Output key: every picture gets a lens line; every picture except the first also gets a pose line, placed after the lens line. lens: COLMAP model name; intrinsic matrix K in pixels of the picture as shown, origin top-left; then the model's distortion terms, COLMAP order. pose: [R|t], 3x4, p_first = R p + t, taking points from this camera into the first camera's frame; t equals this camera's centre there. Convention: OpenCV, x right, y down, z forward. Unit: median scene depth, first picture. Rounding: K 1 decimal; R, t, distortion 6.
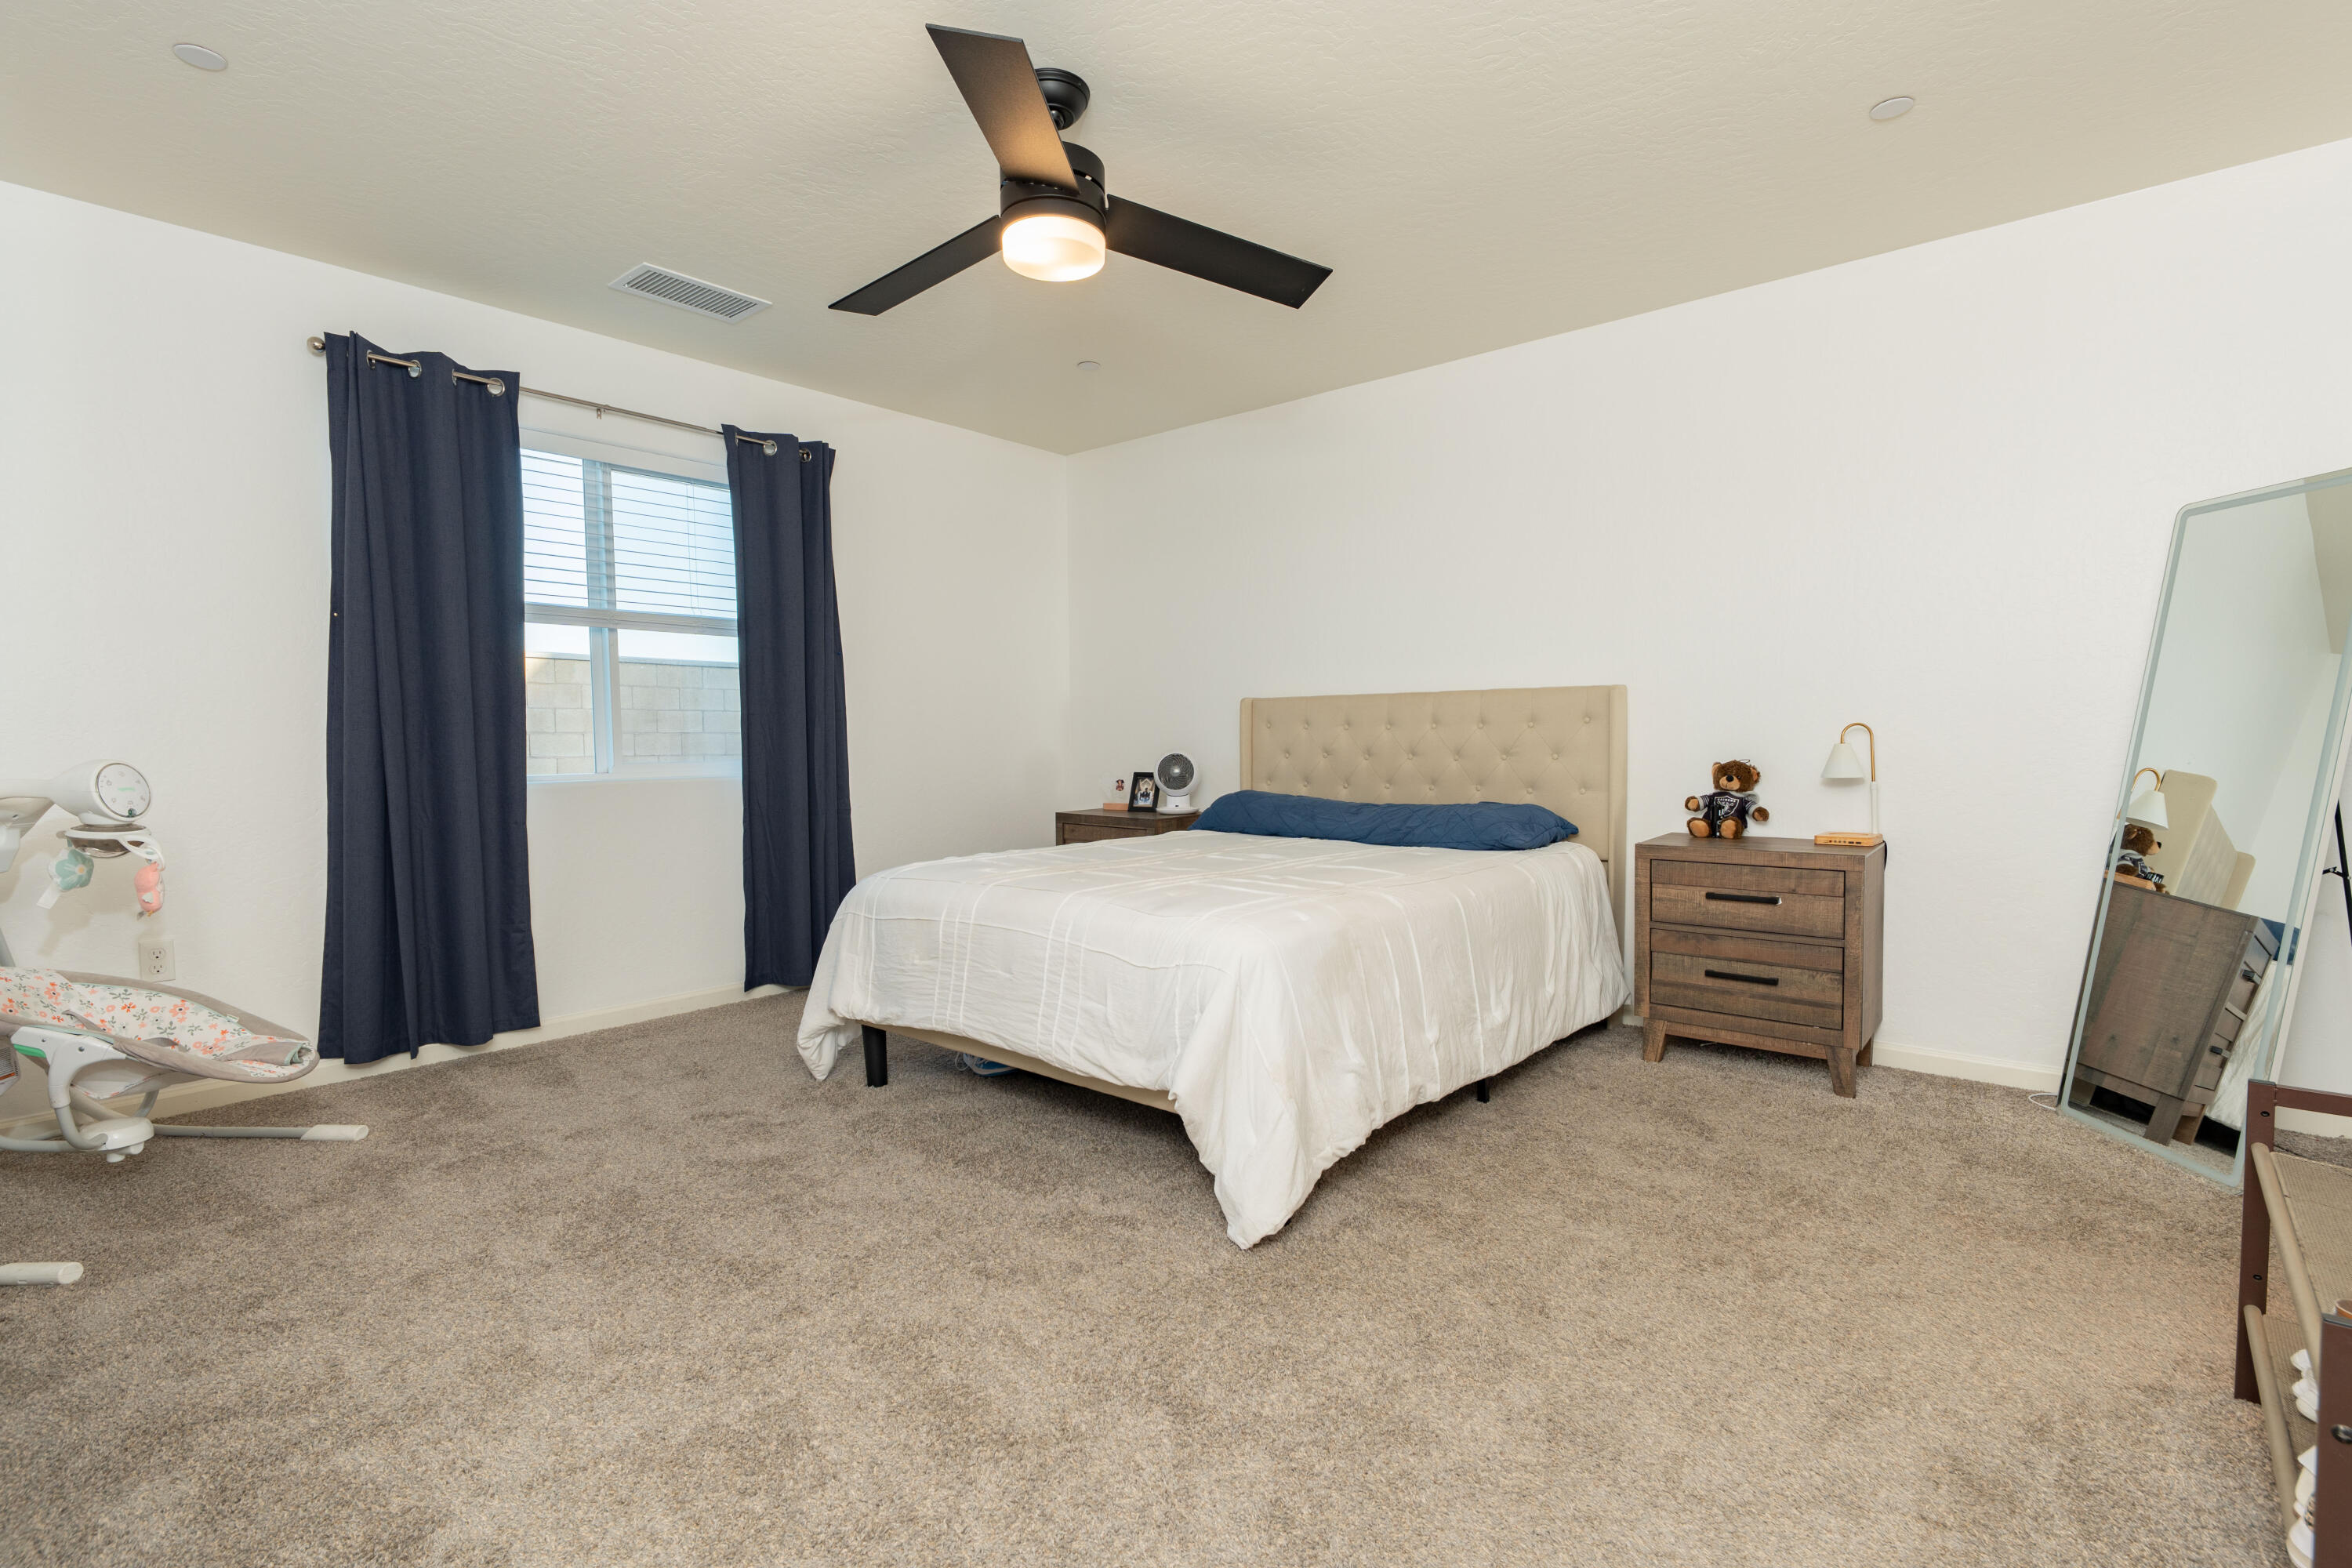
lens RADIAL K [[1100.4, 0, 1176.0], [0, 1100.4, 784.0], [0, 0, 1]] dist [-0.001552, -0.000199]
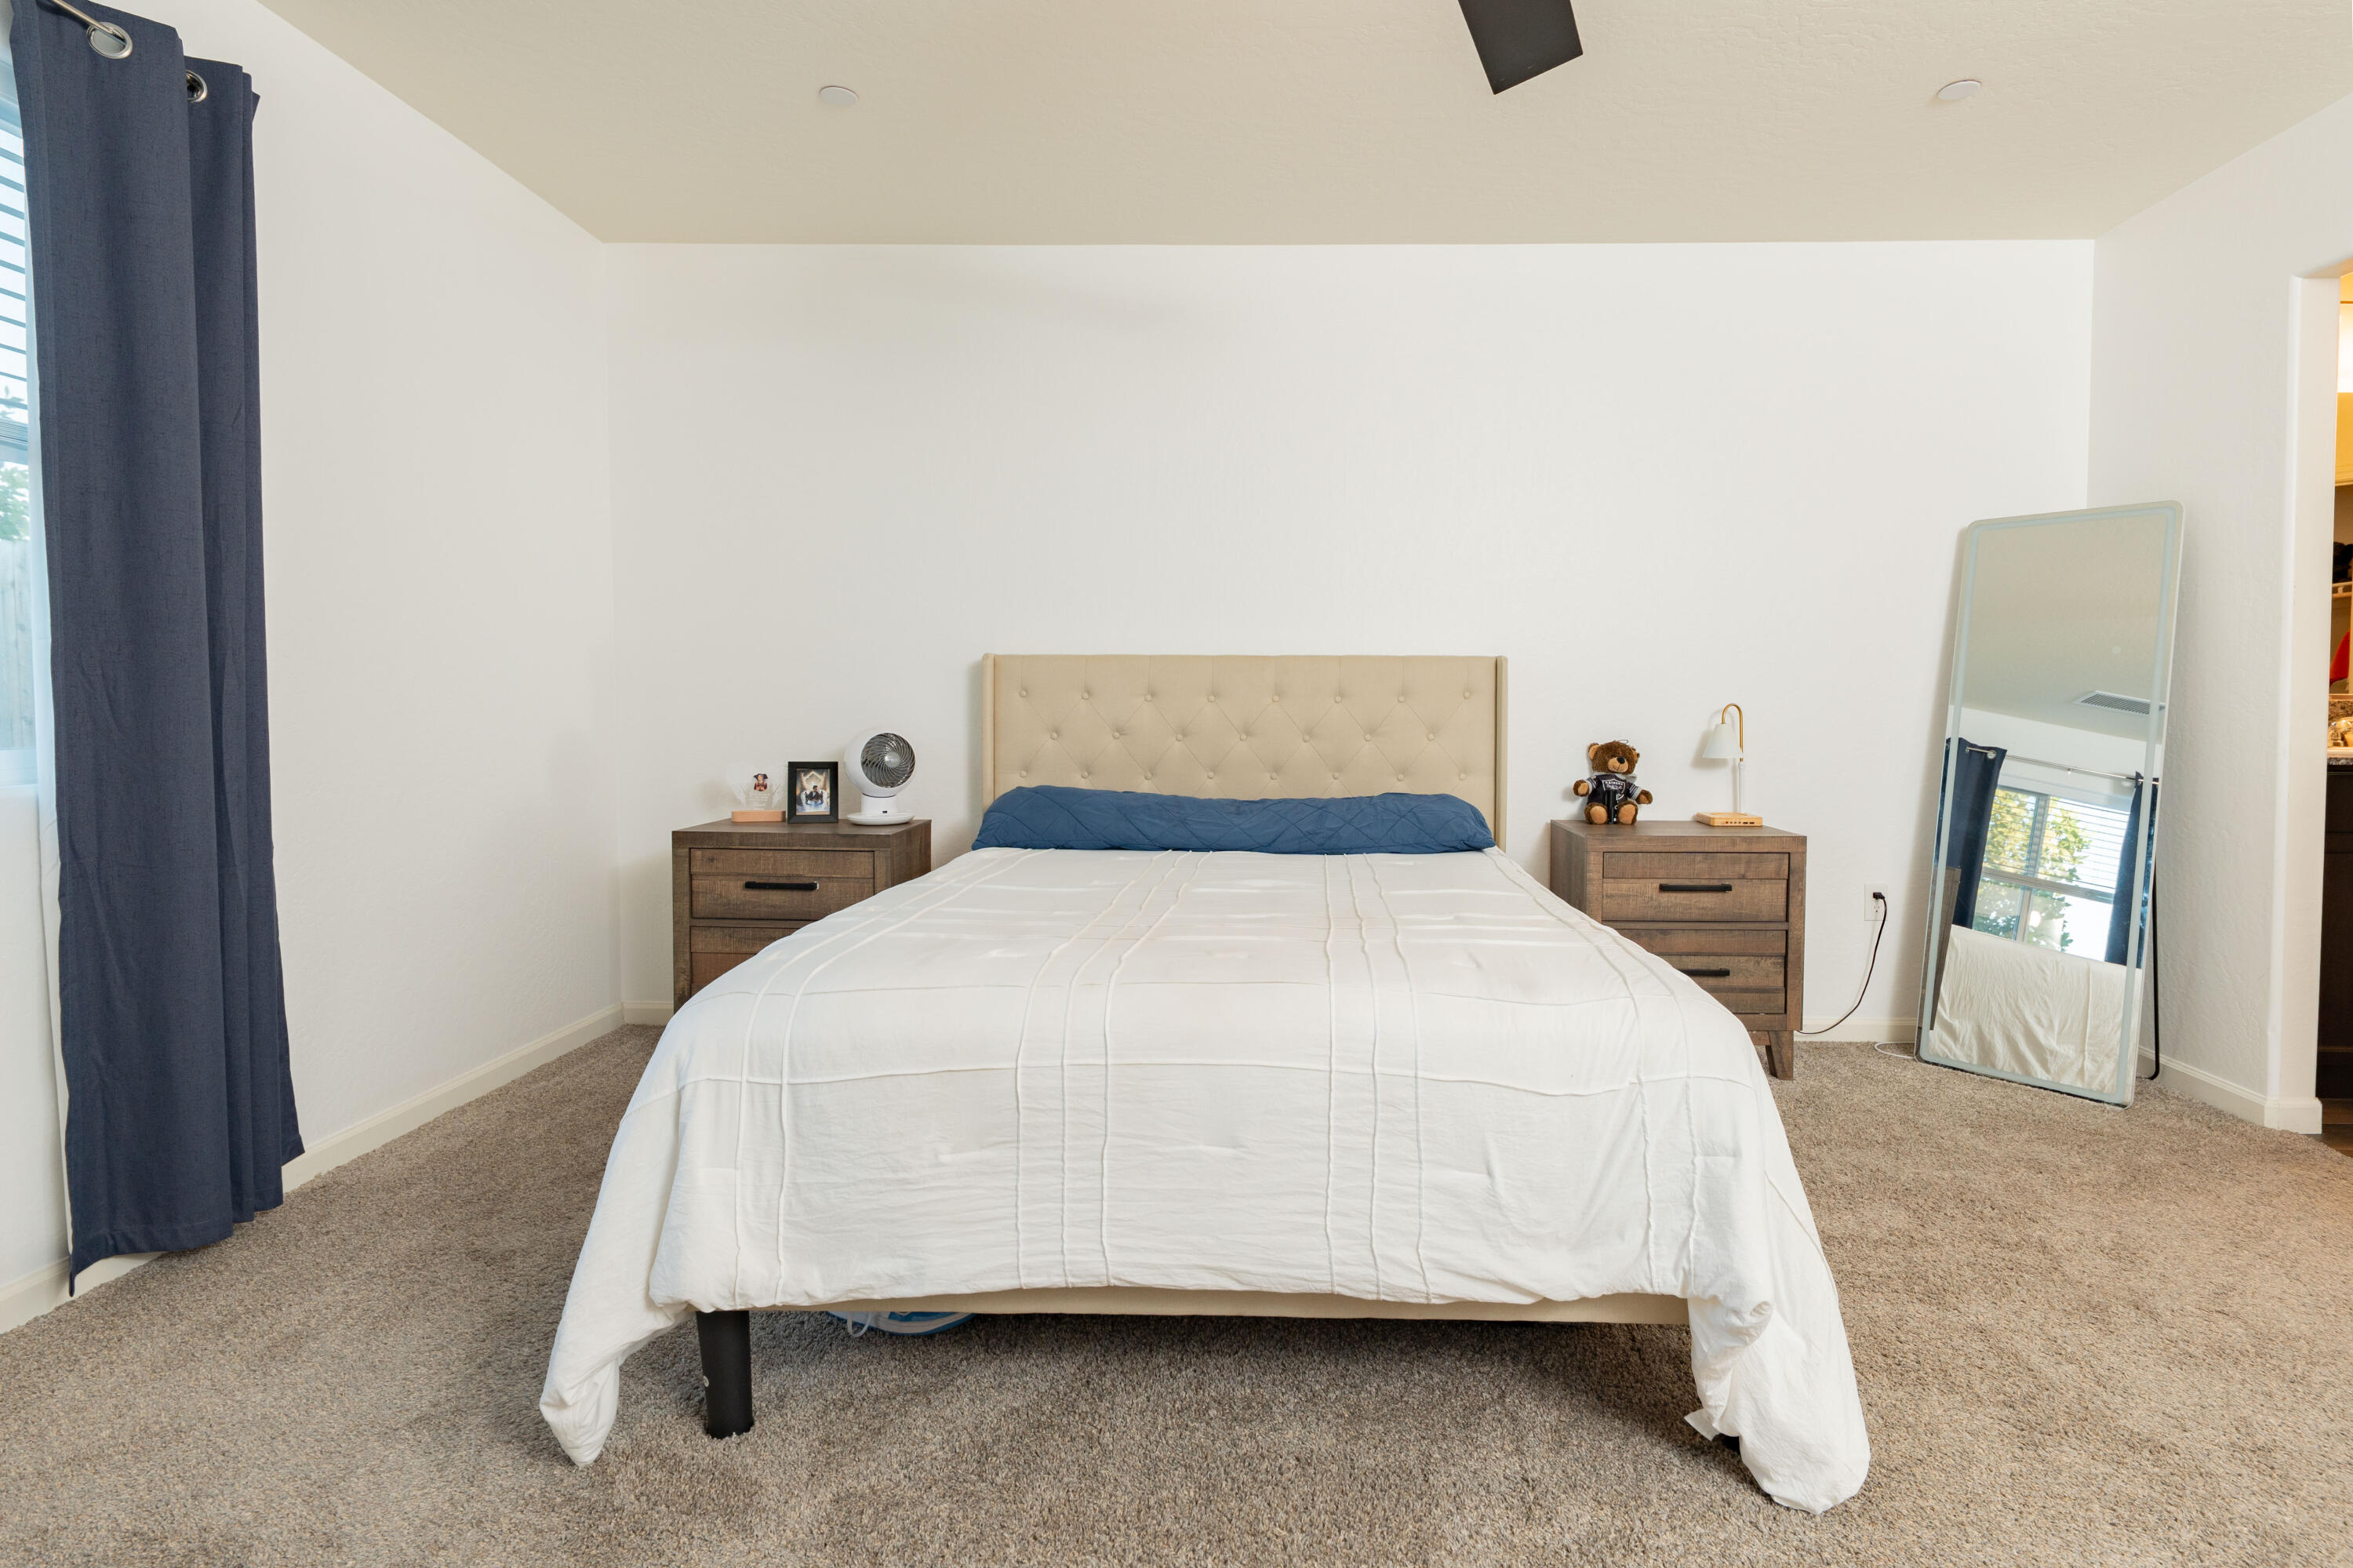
lens RADIAL K [[1185.4, 0, 1182.4], [0, 1185.4, 745.5], [0, 0, 1]] dist [-0.001387, -0.000682]
pose [[0.773702, -0.008058, 0.633498, -0.420411], [0.016519, 0.999836, -0.007456, -0.015999], [-0.633334, 0.016234, 0.773708, 0.442894]]
